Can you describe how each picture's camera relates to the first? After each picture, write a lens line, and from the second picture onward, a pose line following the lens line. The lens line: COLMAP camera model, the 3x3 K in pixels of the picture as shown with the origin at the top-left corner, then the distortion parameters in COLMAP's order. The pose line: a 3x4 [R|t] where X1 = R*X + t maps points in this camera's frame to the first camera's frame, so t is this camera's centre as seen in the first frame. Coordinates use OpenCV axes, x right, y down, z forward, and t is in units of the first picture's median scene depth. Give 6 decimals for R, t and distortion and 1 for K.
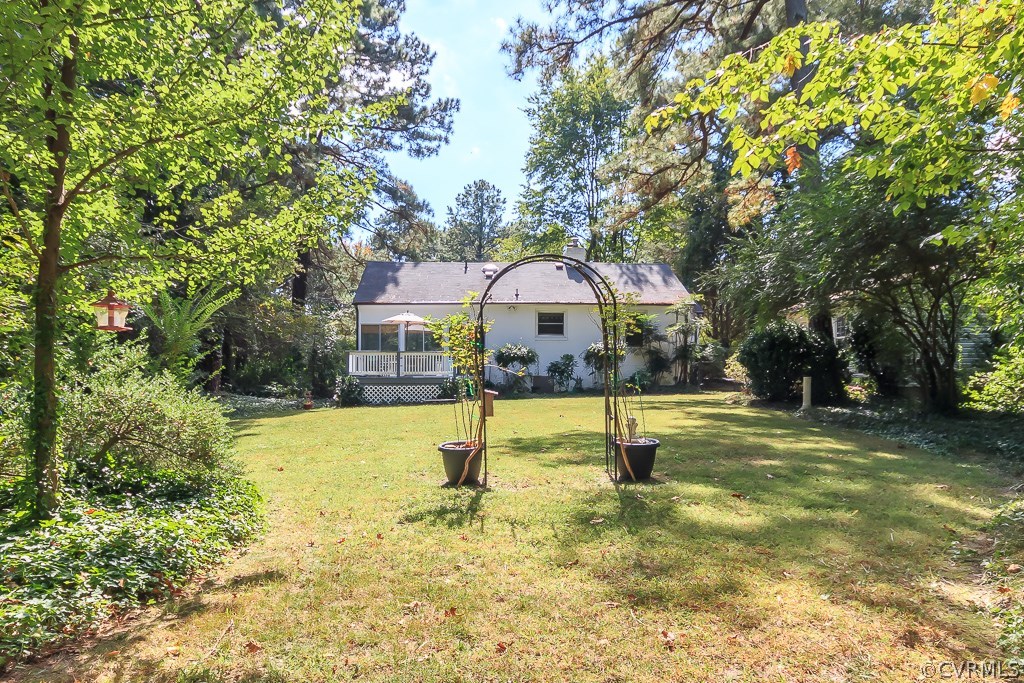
lens RADIAL K [[490.0, 0, 512.0], [0, 490.0, 341.5], [0, 0, 1]] dist [-0.000867, 0.000008]
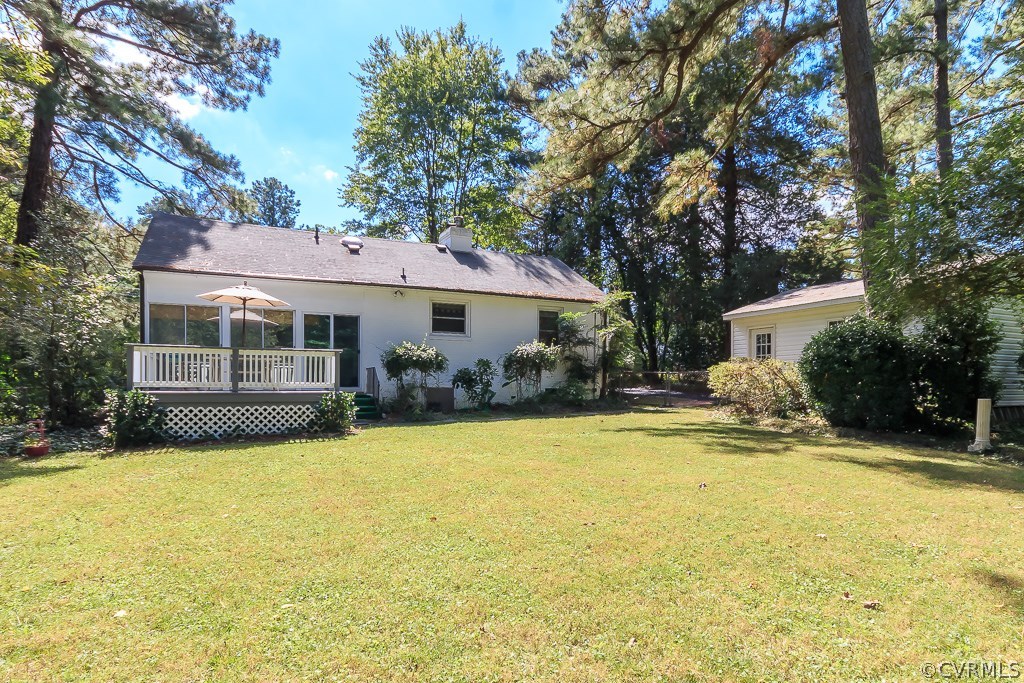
lens RADIAL K [[495.9, 0, 511.7], [0, 495.9, 371.9], [0, 0, 1]] dist [-0.000206, -0.000007]
pose [[0.935723, 0.011352, 0.352552, -0.100197], [-0.028093, 0.998706, 0.042403, 0.011590], [-0.351614, -0.049582, 0.934831, 0.253874]]
